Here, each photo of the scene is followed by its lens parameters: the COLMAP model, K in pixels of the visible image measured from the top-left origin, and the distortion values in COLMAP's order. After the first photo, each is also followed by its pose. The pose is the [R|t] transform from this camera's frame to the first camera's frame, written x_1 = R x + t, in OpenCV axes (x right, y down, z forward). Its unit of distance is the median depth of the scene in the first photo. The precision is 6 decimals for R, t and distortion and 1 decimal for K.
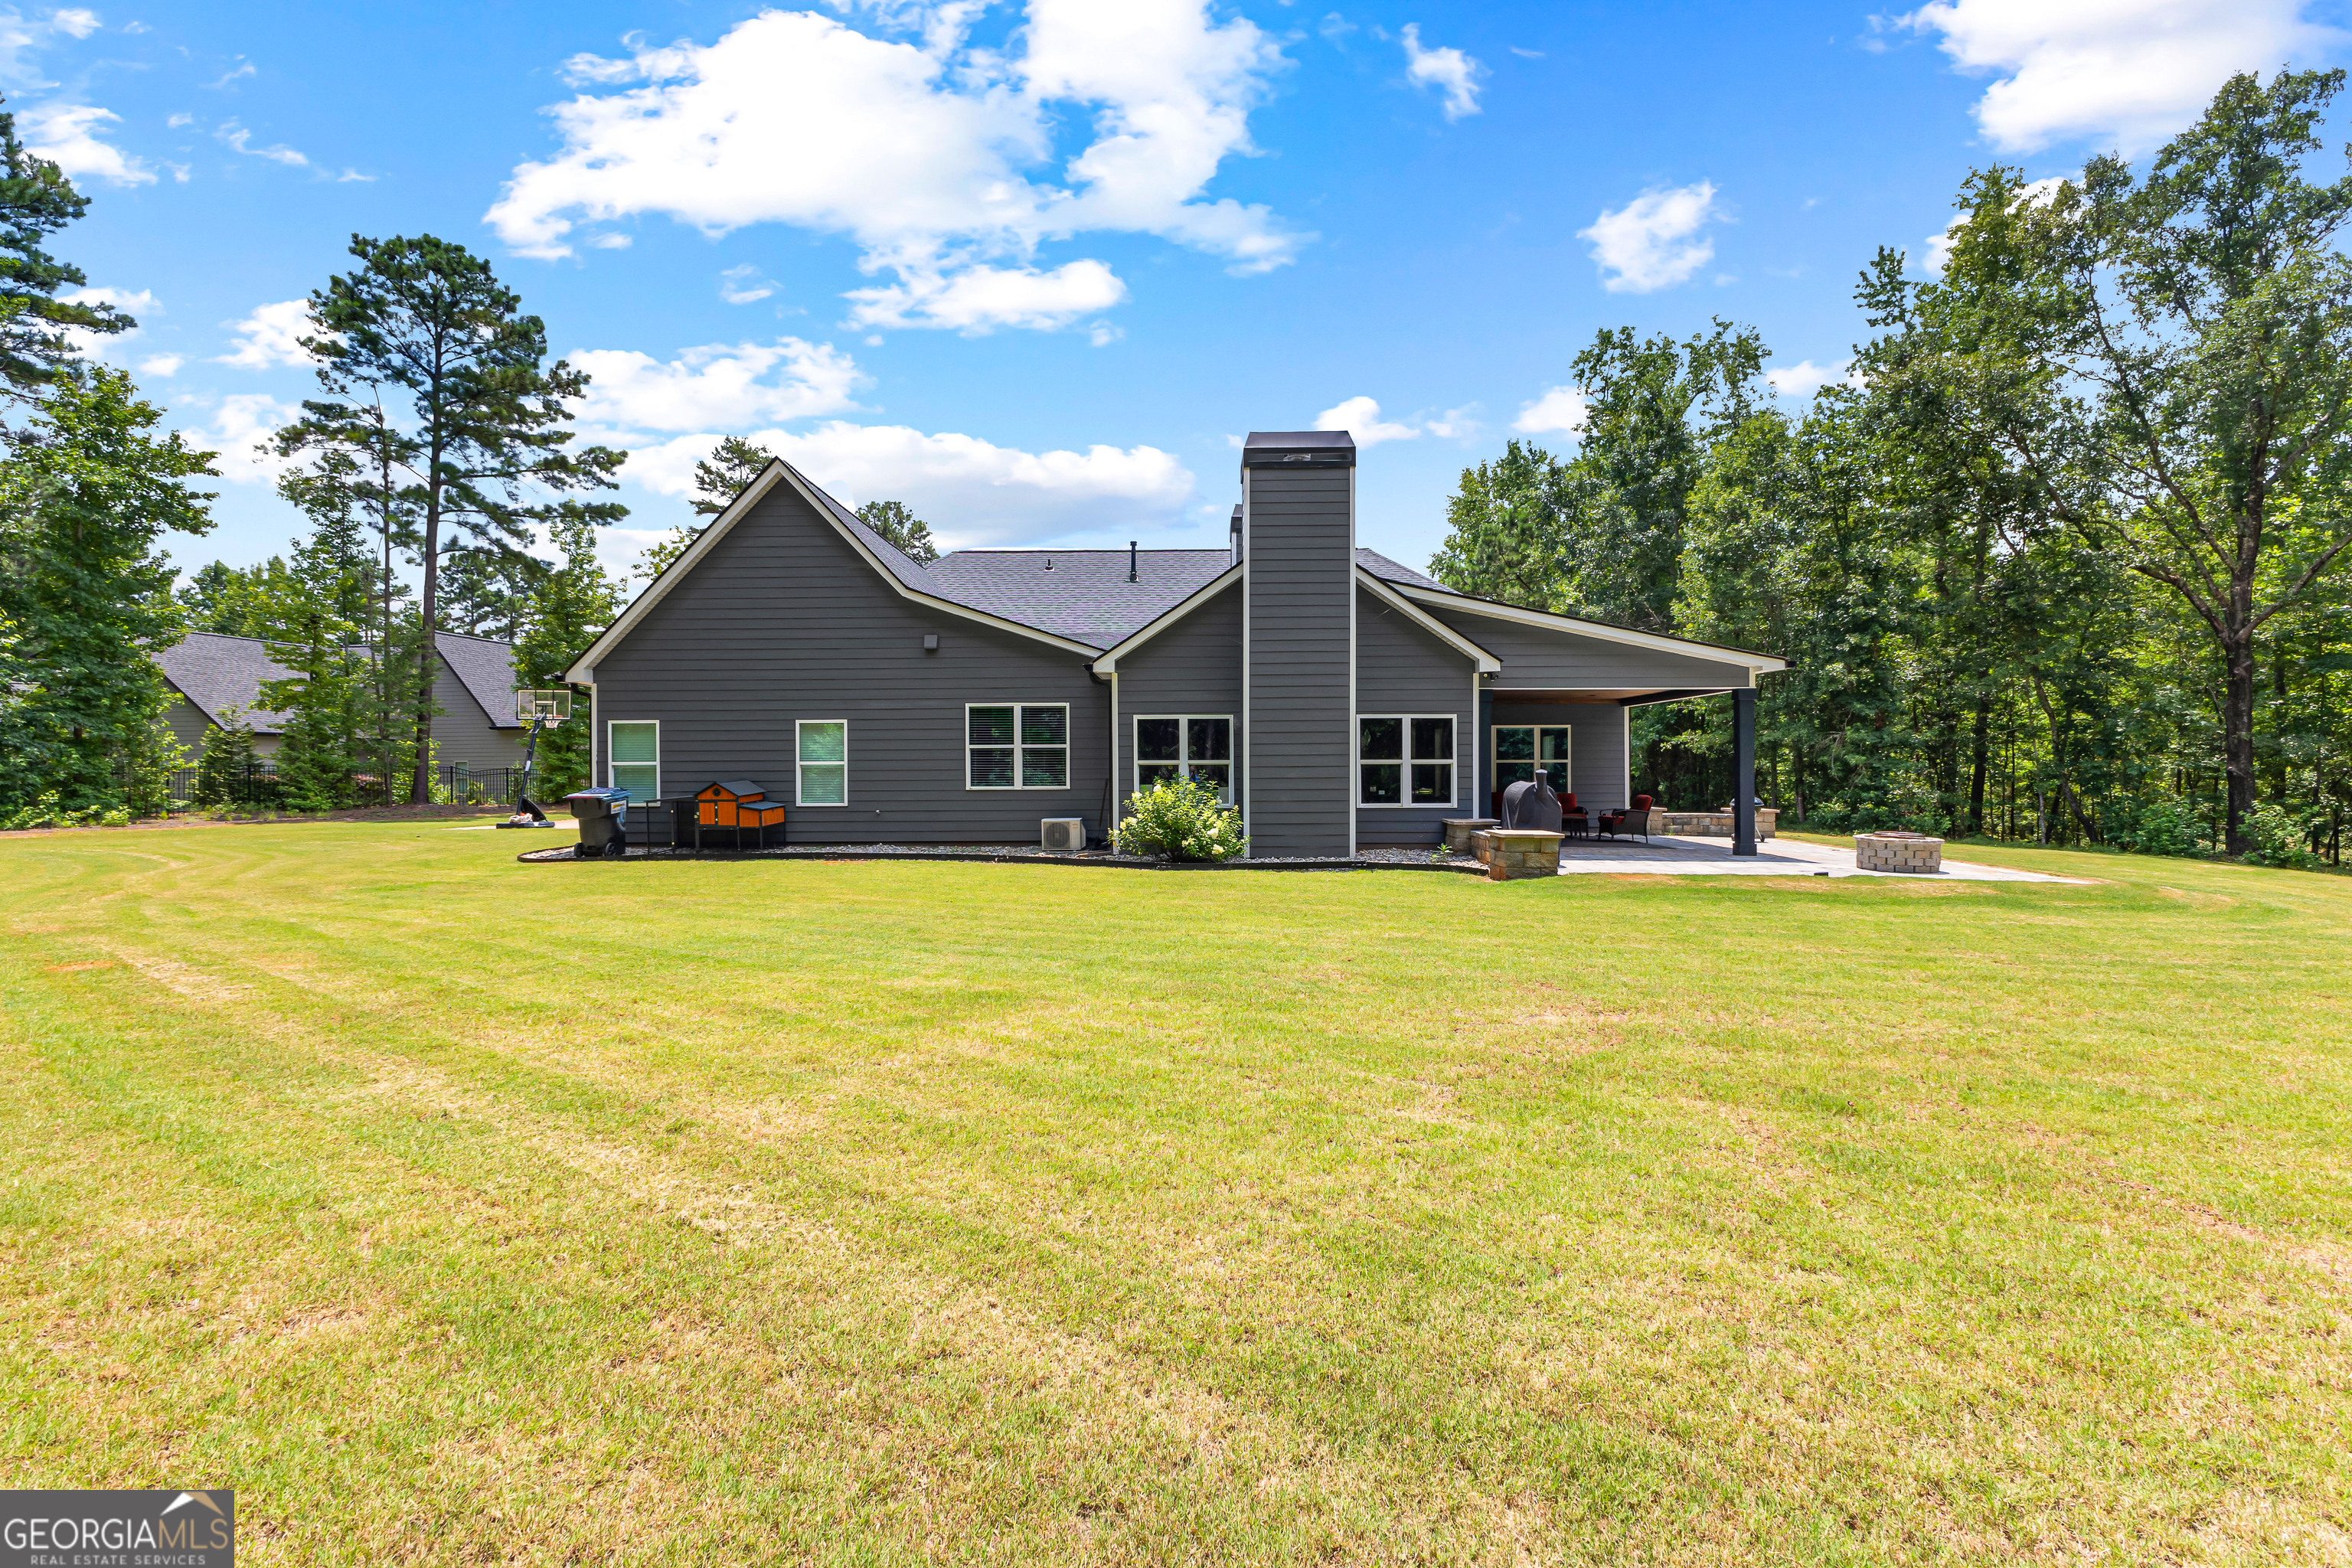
lens RADIAL K [[1020.5, 0, 1185.3], [0, 1020.5, 766.9], [0, 0, 1]] dist [0.009520, -0.000549]
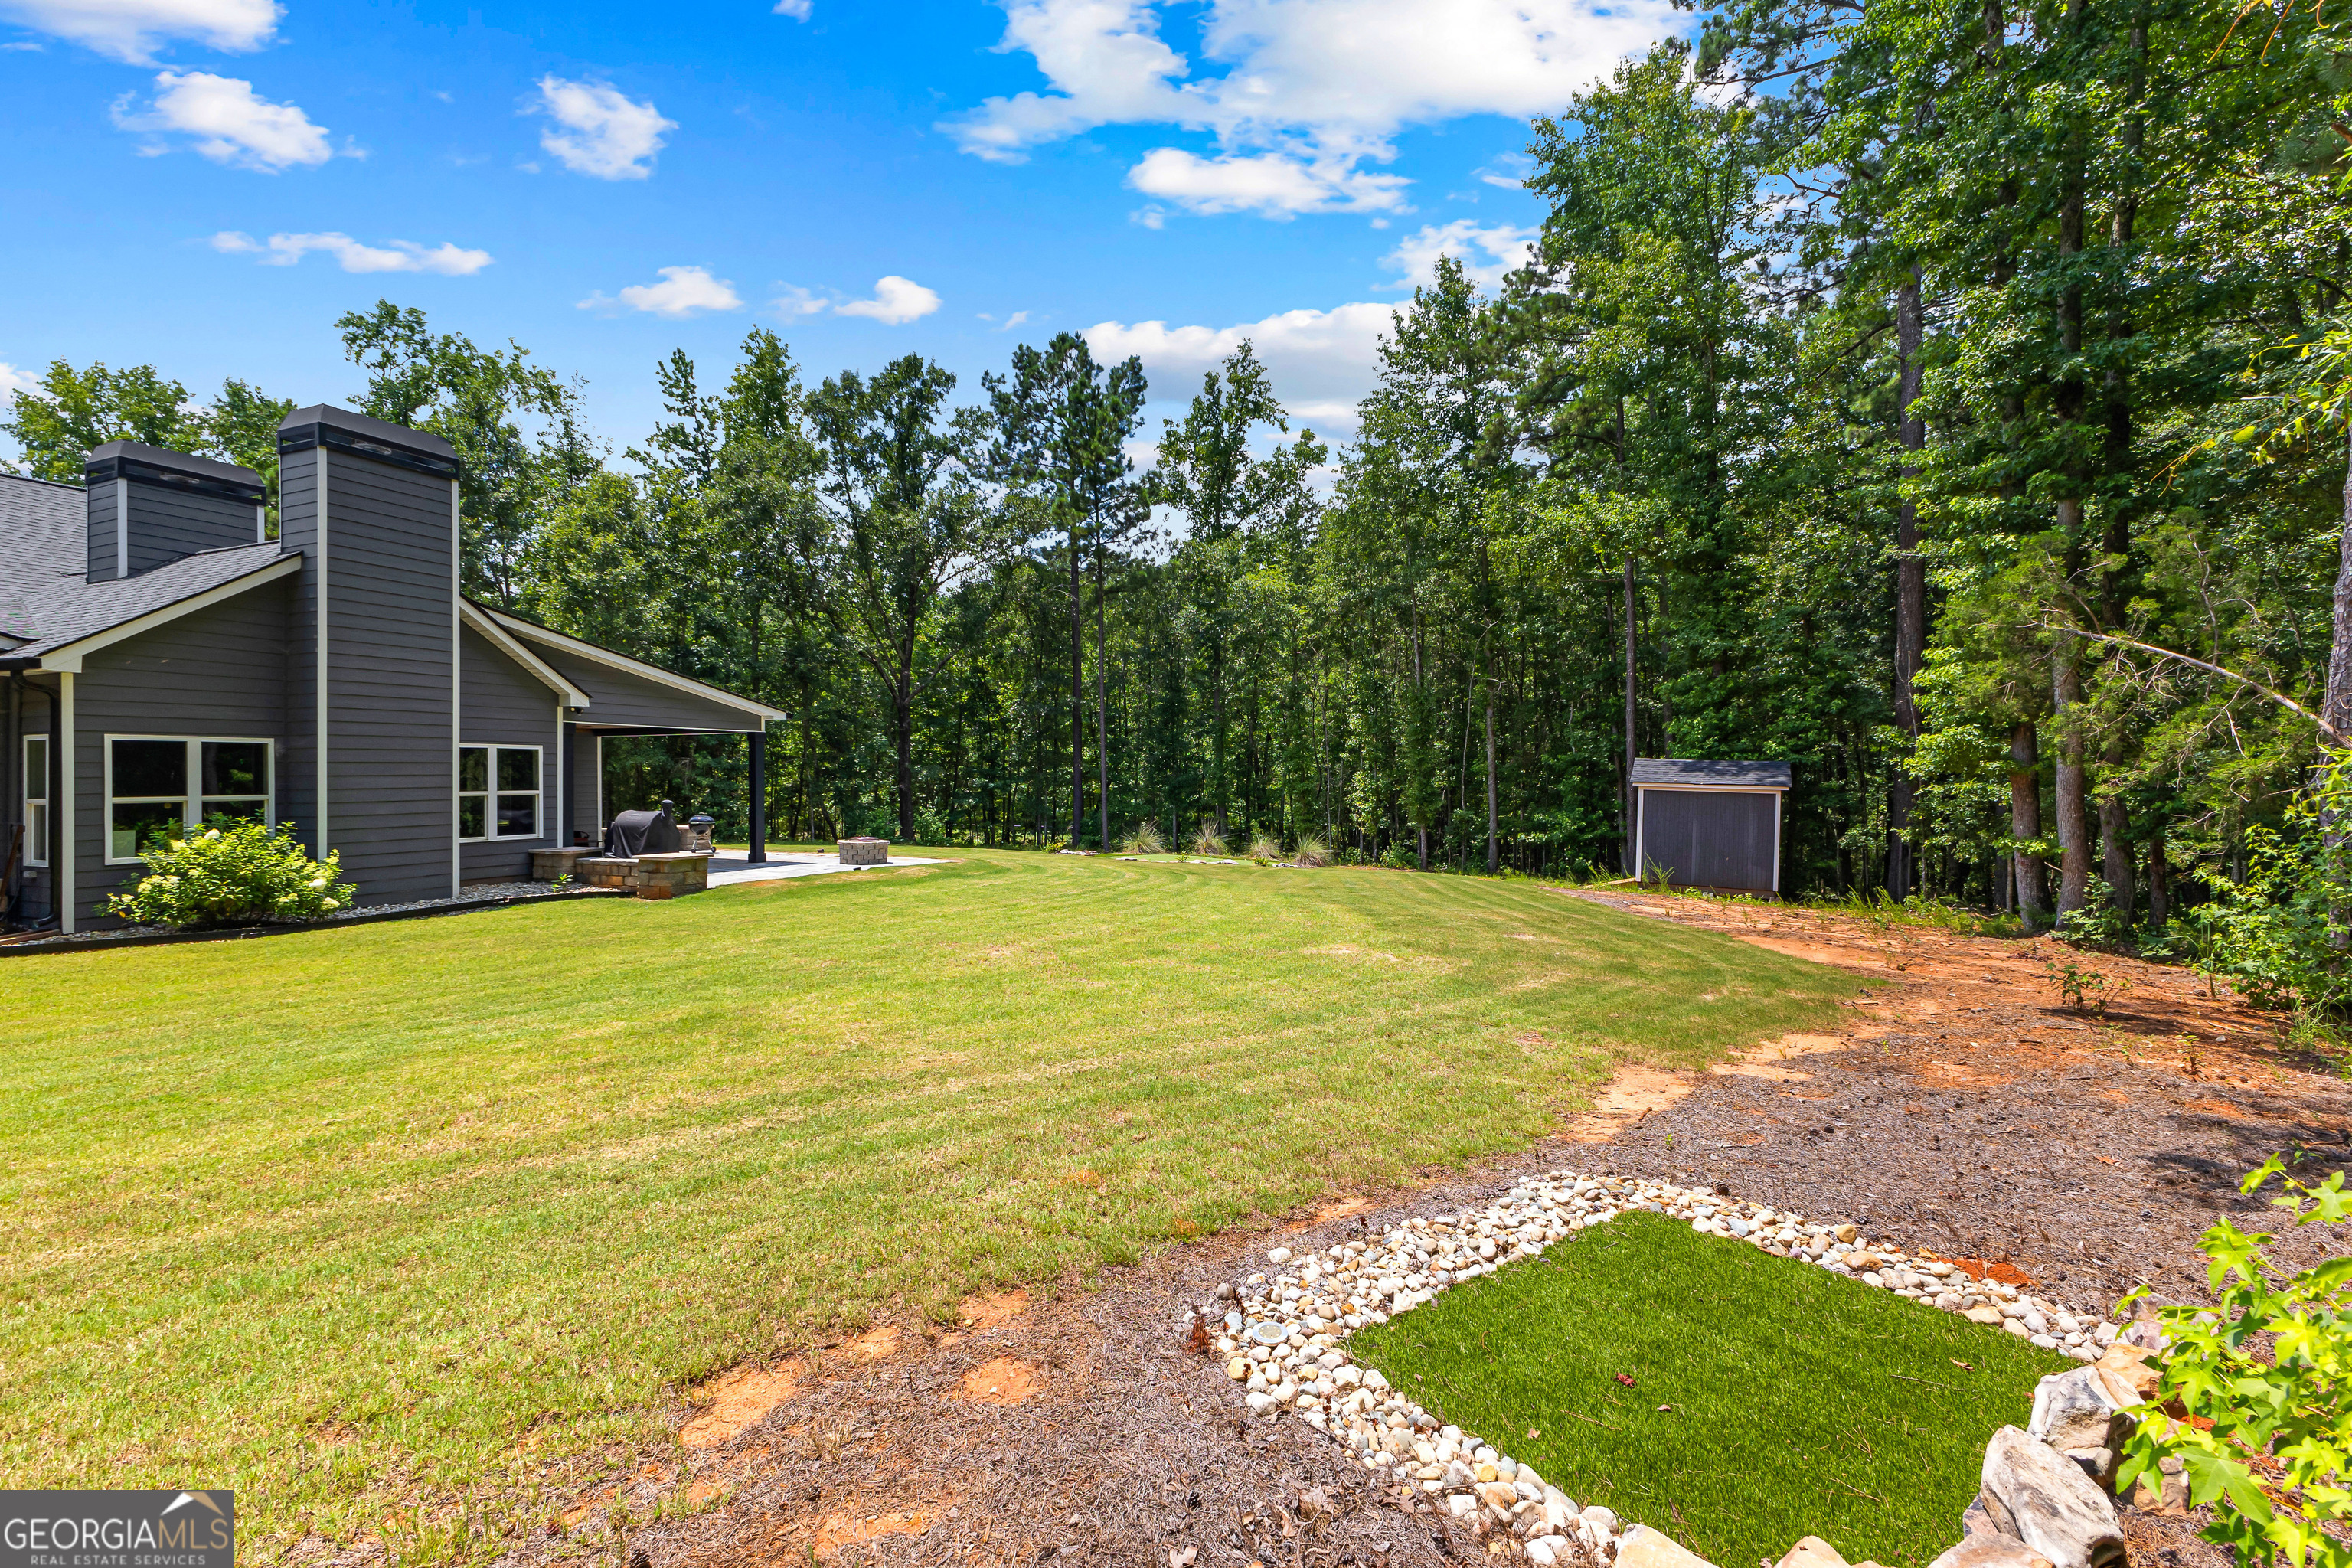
lens RADIAL K [[1039.1, 0, 1176.9], [0, 1039.1, 776.3], [0, 0, 1]] dist [0.014201, -0.000155]
pose [[0.373369, -0.001336, 0.927682, -0.461508], [0.001798, 0.999998, 0.000716, -0.020824], [-0.927681, 0.001401, 0.373371, 0.025844]]
